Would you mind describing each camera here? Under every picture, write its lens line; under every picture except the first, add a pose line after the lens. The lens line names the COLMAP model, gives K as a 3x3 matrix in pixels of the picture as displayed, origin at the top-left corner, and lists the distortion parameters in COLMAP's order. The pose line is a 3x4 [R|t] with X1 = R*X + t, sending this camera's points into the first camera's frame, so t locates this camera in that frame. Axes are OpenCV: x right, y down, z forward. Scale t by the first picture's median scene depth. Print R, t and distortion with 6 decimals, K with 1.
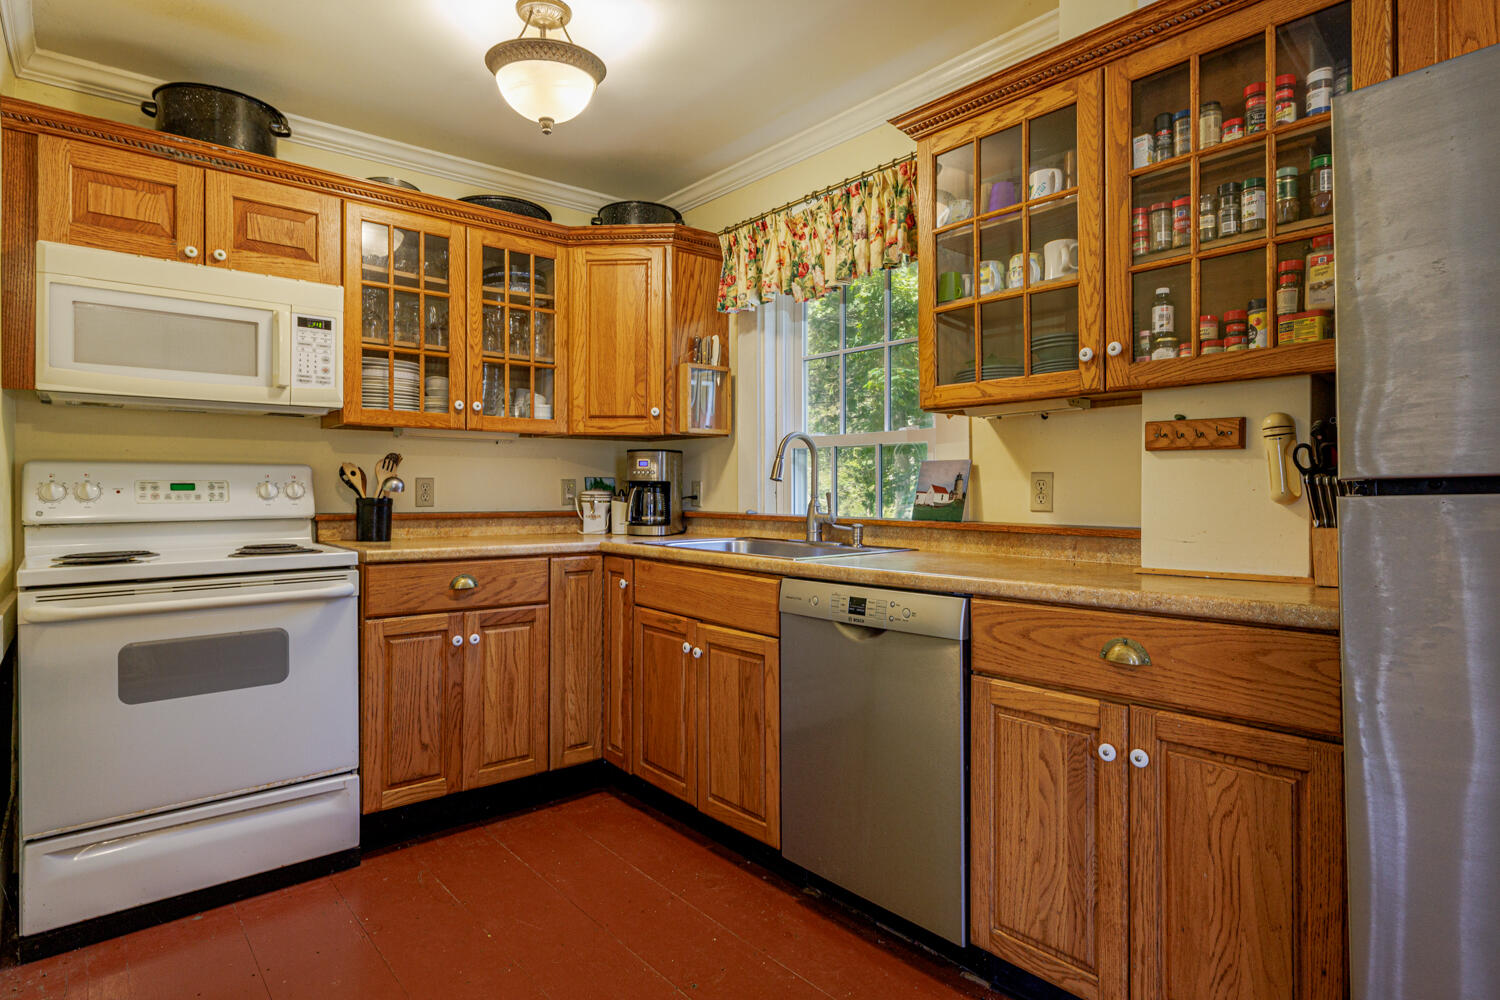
lens RADIAL K [[803.2, 0, 745.2], [0, 803.2, 490.5], [0, 0, 1]] dist [0.001308, 0.001198]
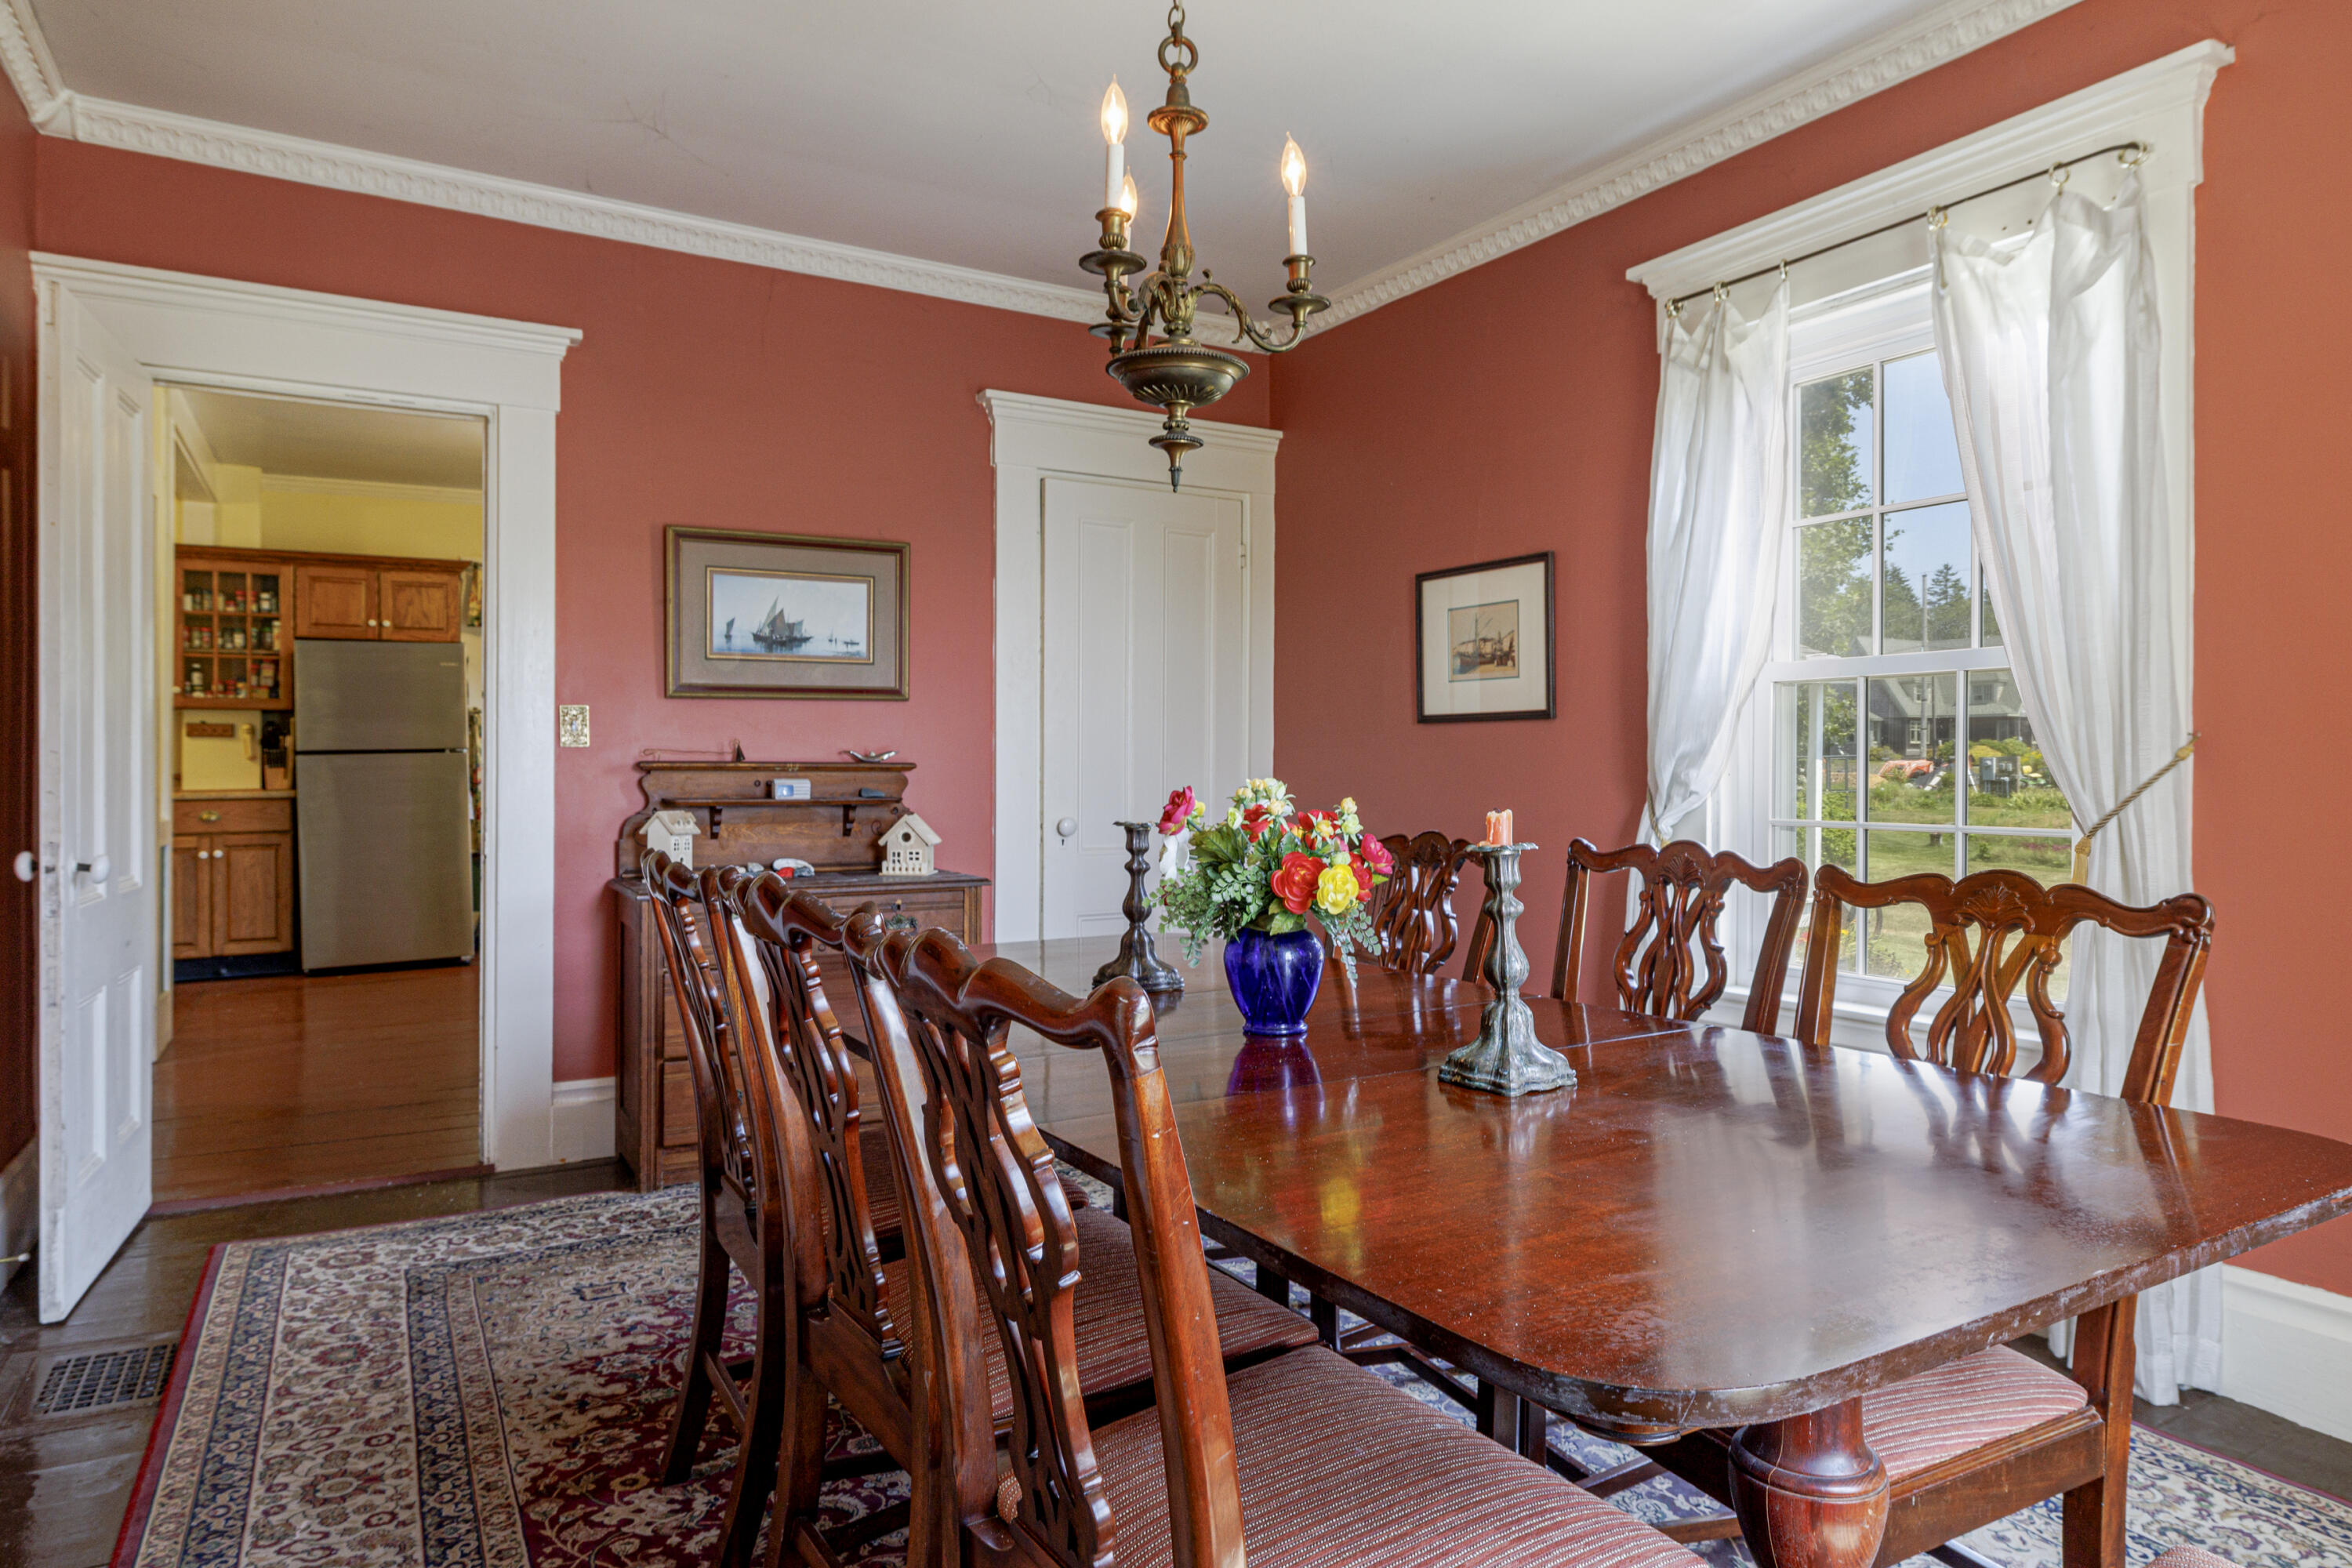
lens RADIAL K [[1436.0, 0, 1160.8], [0, 1436.0, 764.5], [0, 0, 1]] dist [0.047438, 0.002310]
pose [[0.185861, 0.007456, 0.982548, -2.123364], [0.000033, 0.999971, -0.007594, 0.042197], [-0.982576, 0.001444, 0.185856, -1.705347]]
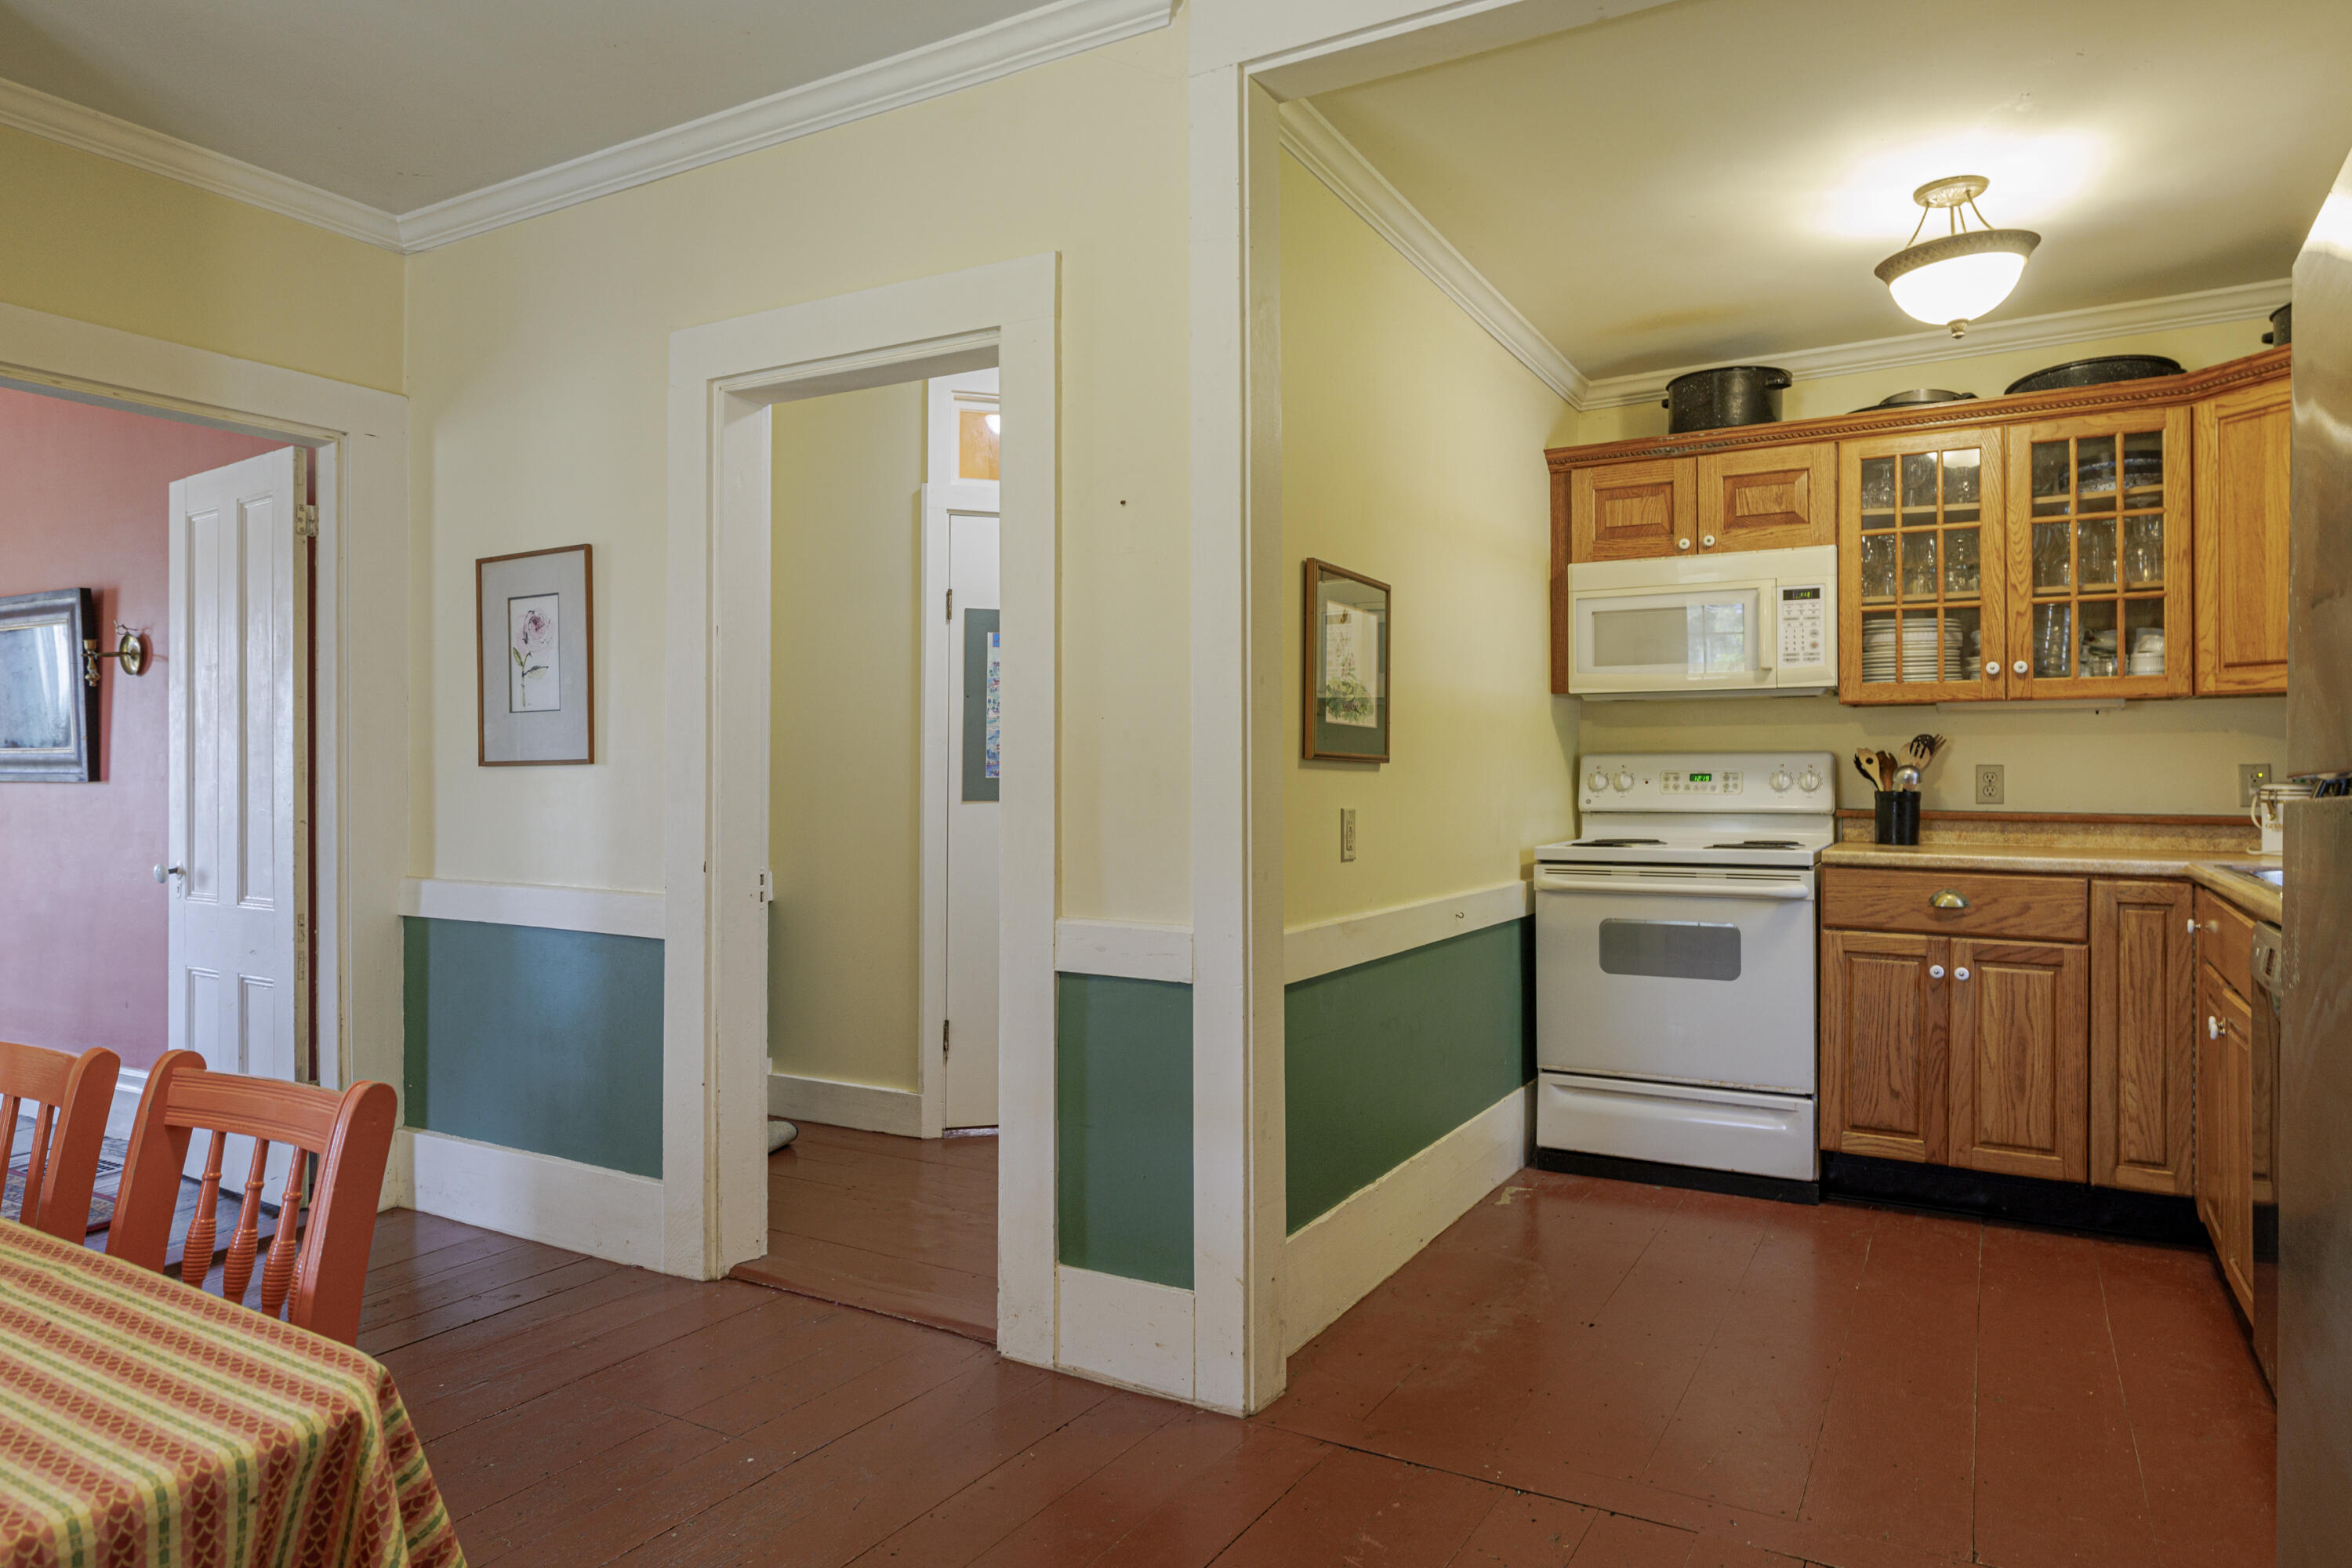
lens RADIAL K [[1436.0, 0, 1169.2], [0, 1436.0, 774.9], [0, 0, 1]] dist [0.047438, 0.002310]
pose [[0.333253, 0.000023, -0.942837, 0.747819], [-0.000853, 1.000000, -0.000277, -0.006572], [0.942837, 0.000897, 0.333253, -0.195539]]
